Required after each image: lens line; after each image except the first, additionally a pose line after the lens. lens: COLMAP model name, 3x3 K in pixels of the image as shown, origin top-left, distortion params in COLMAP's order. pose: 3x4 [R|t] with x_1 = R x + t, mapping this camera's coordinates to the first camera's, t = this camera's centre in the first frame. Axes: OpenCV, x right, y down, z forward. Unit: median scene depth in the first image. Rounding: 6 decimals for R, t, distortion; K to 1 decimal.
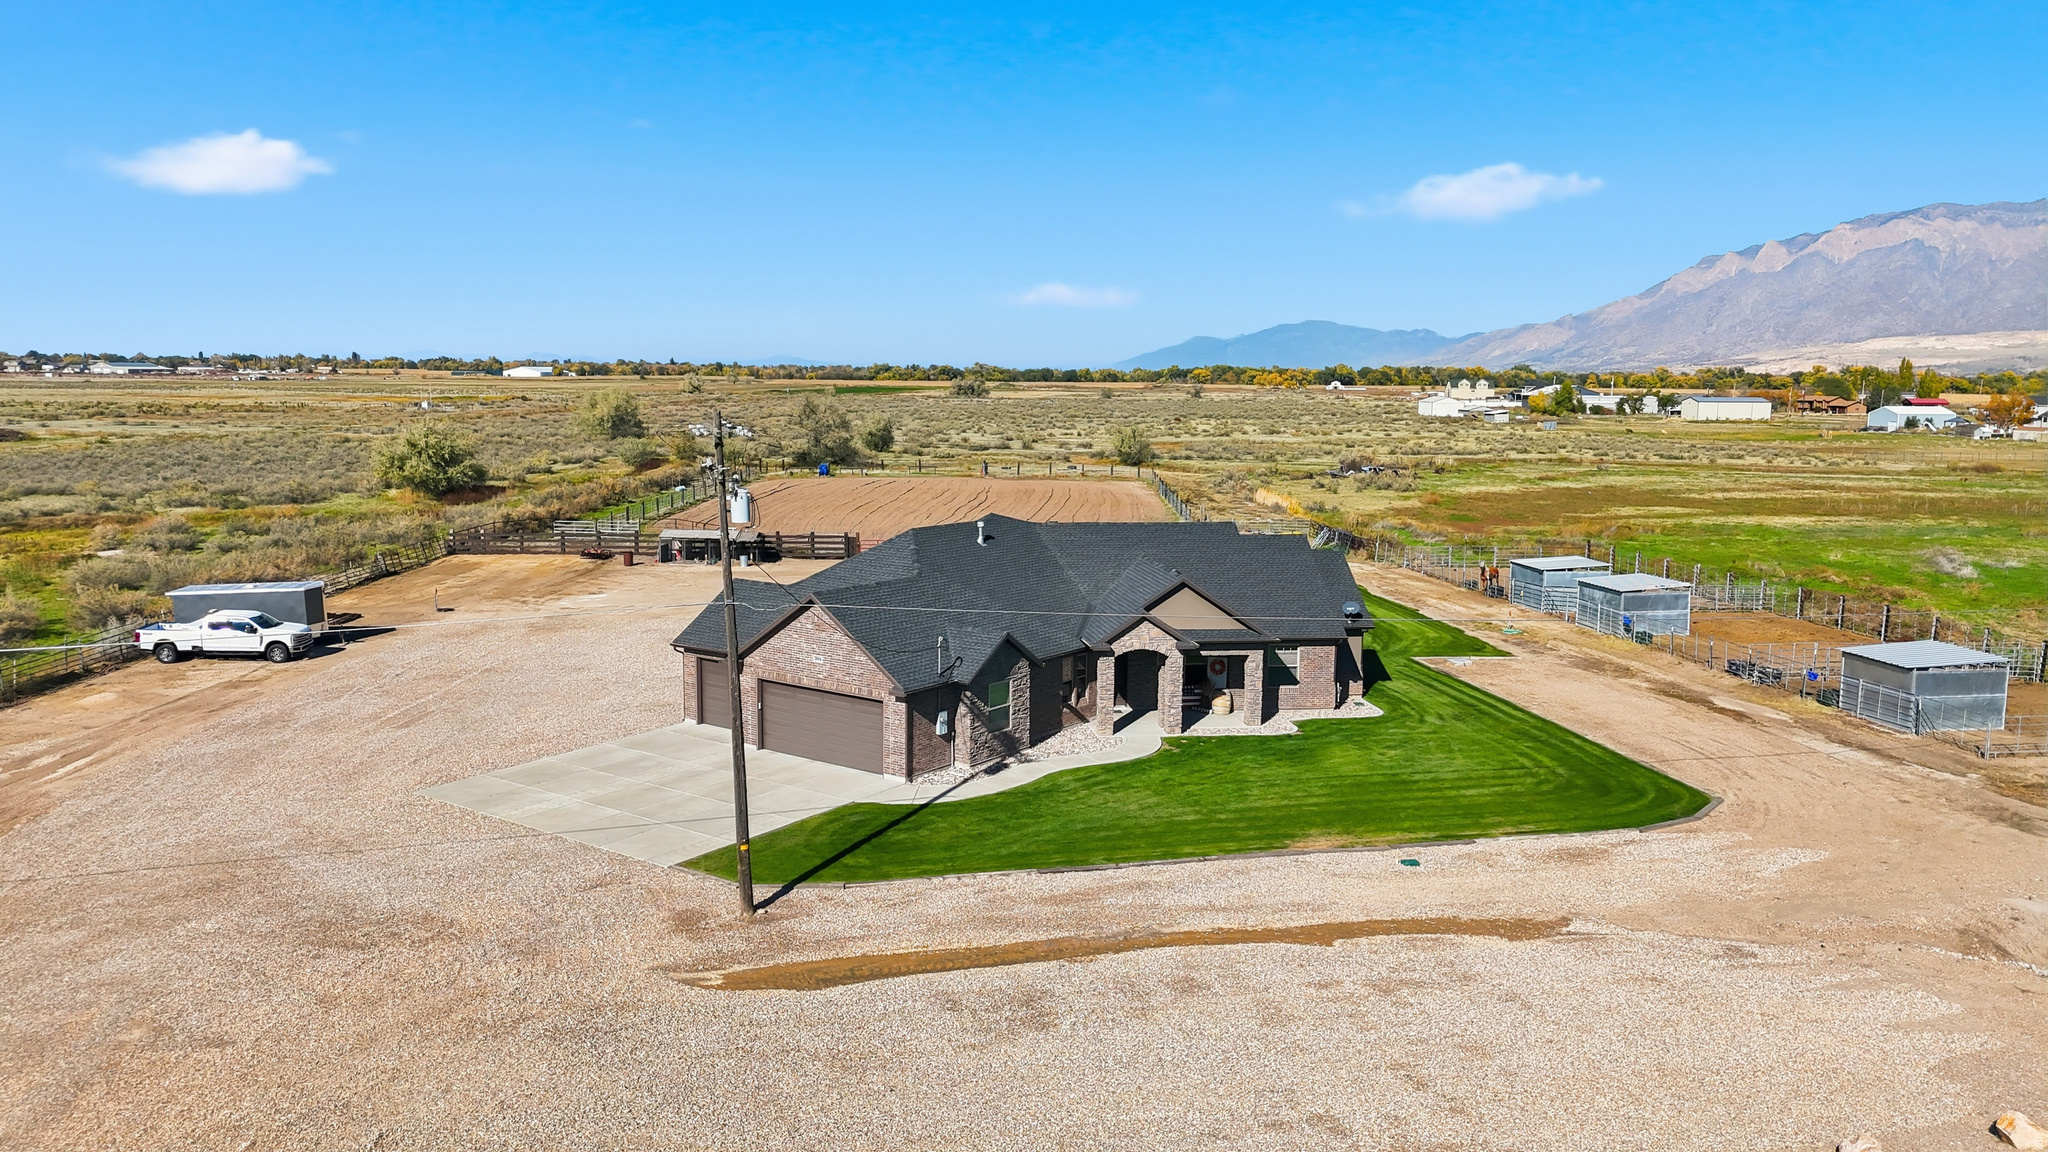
lens RADIAL K [[1515.1, 0, 1028.9], [0, 1515.1, 568.4], [0, 0, 1]] dist [0.055095, -0.030096]
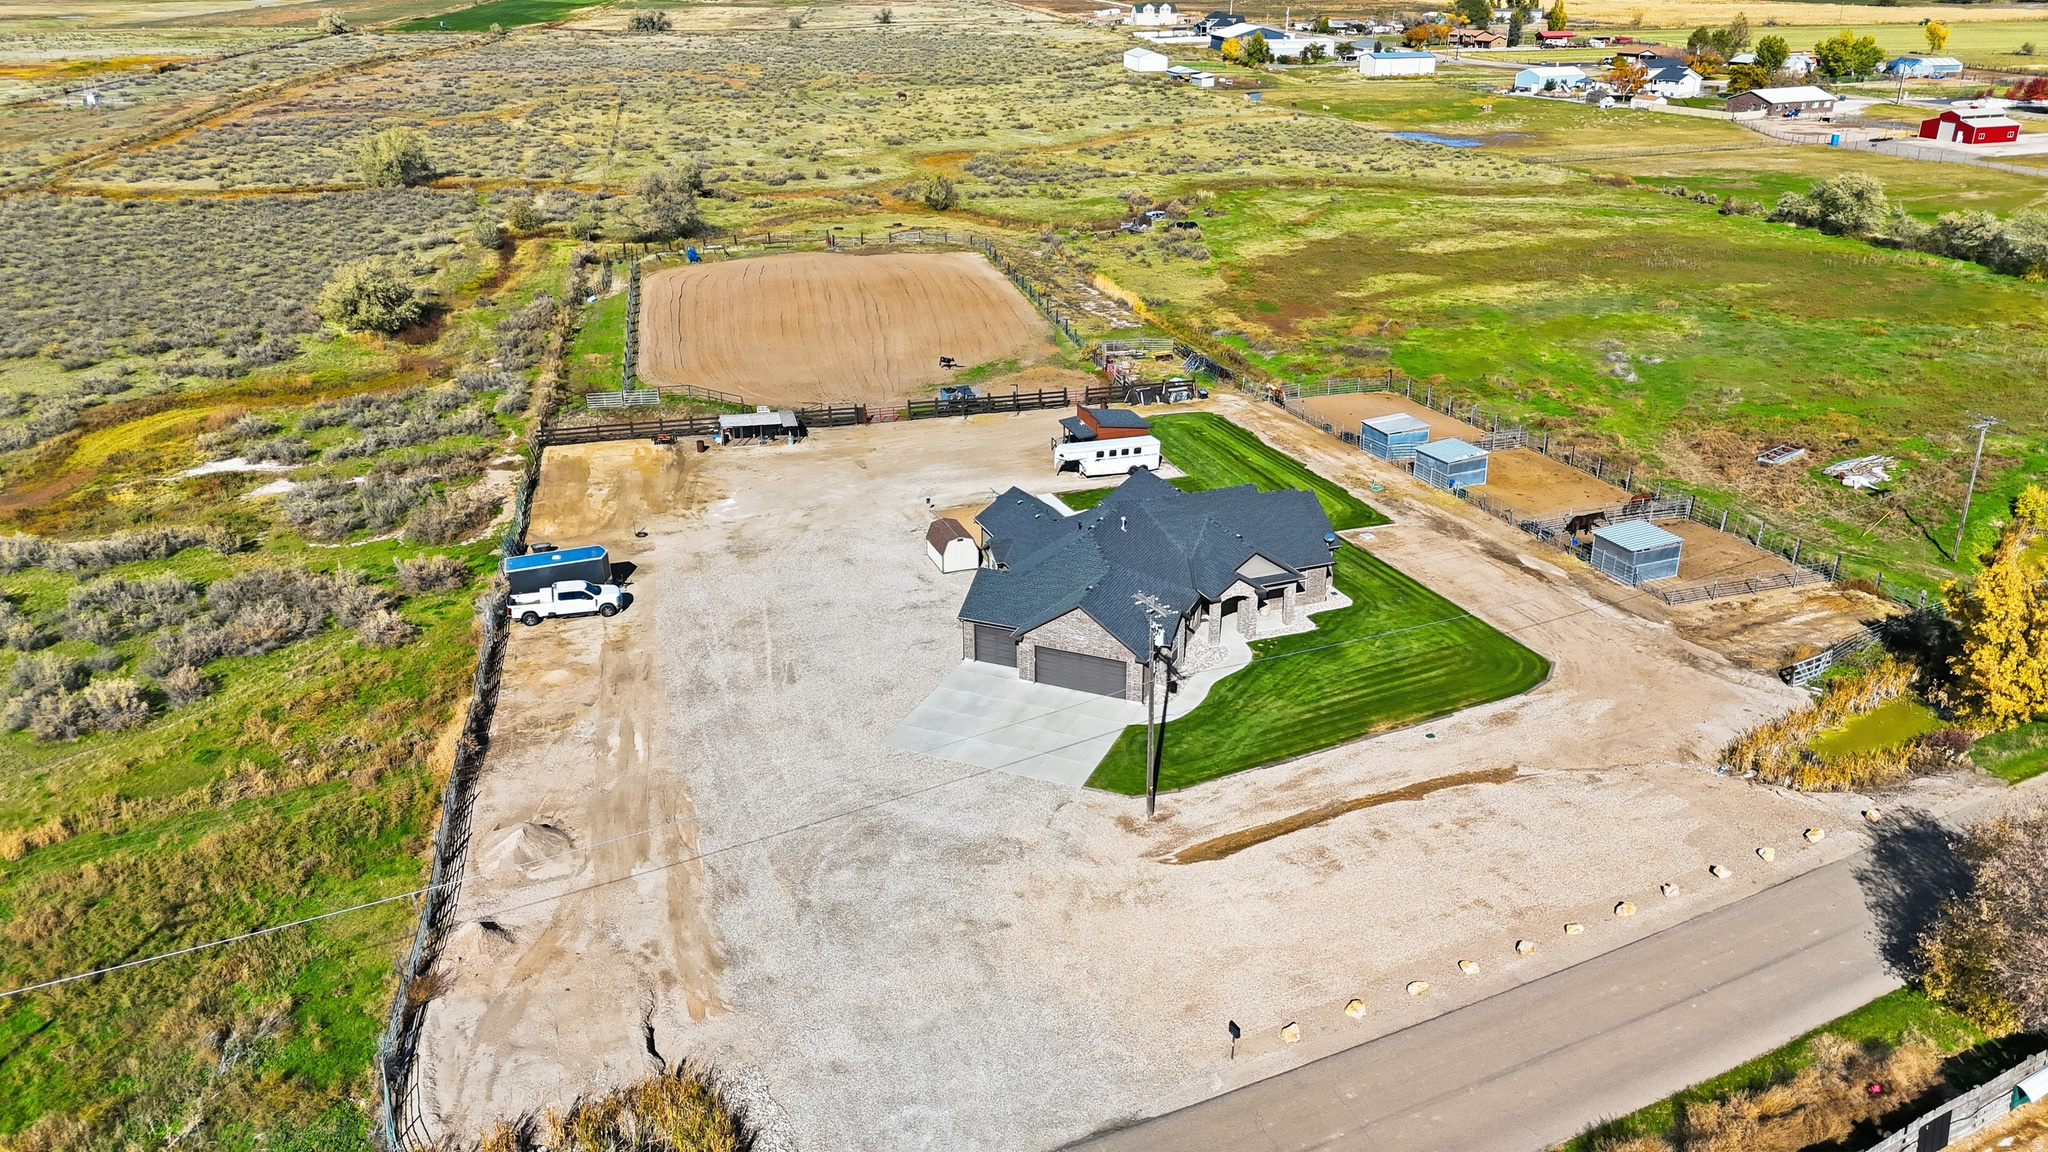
lens RADIAL K [[1515.1, 0, 1014.4], [0, 1515.1, 574.7], [0, 0, 1]] dist [0.055095, -0.030096]
pose [[0.975229, -0.102724, 0.195898, -0.499841], [0.046898, 0.961515, 0.270722, -0.442331], [-0.216169, -0.254829, 0.942514, -0.546373]]
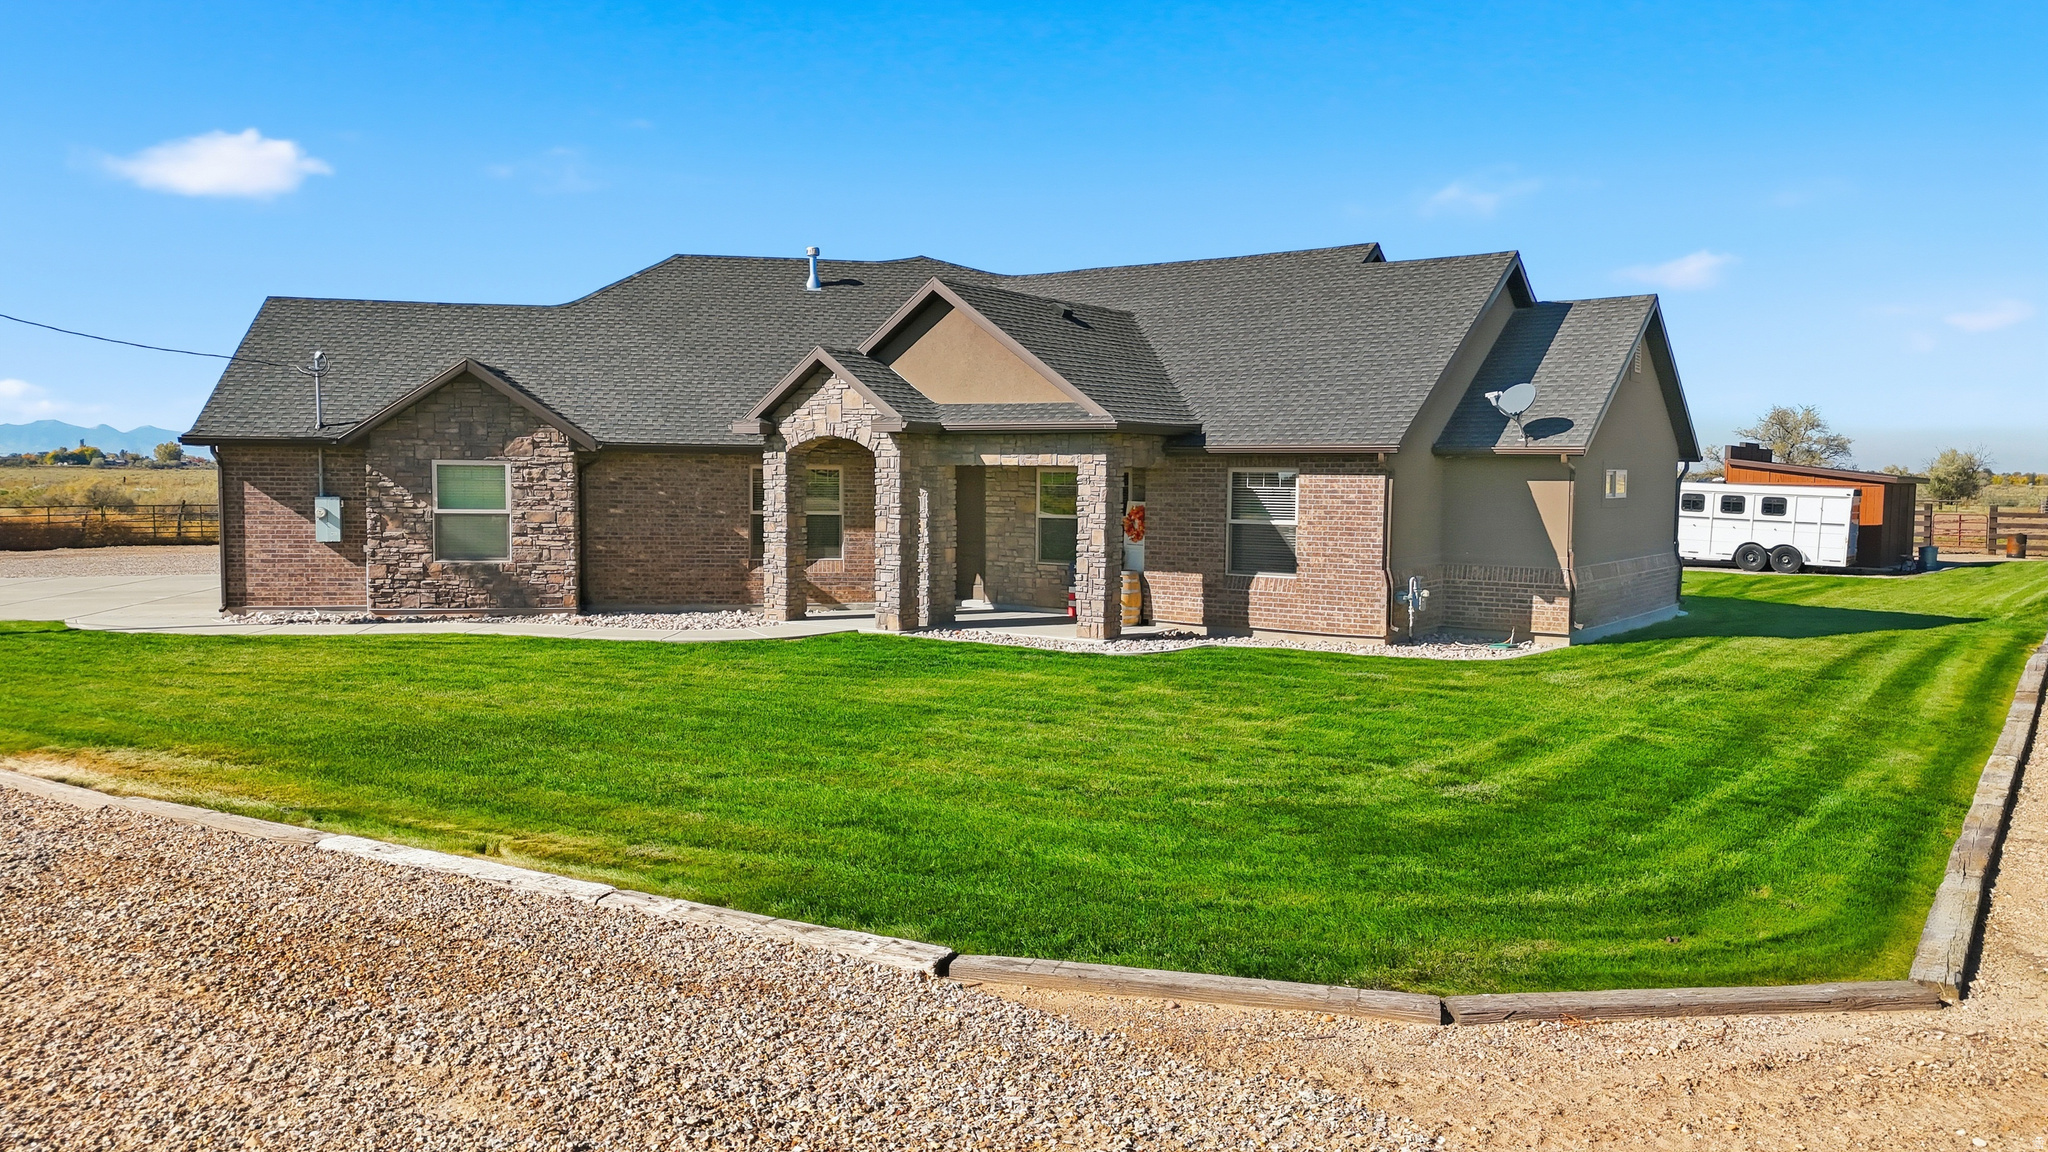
lens RADIAL K [[1515.1, 0, 1027.3], [0, 1515.1, 588.3], [0, 0, 1]] dist [0.055095, -0.030096]
pose [[0.720282, 0.046766, -0.692103, 0.437015], [-0.093193, 0.995204, -0.029740, 0.107306], [0.687393, 0.085920, 0.721186, 0.713174]]
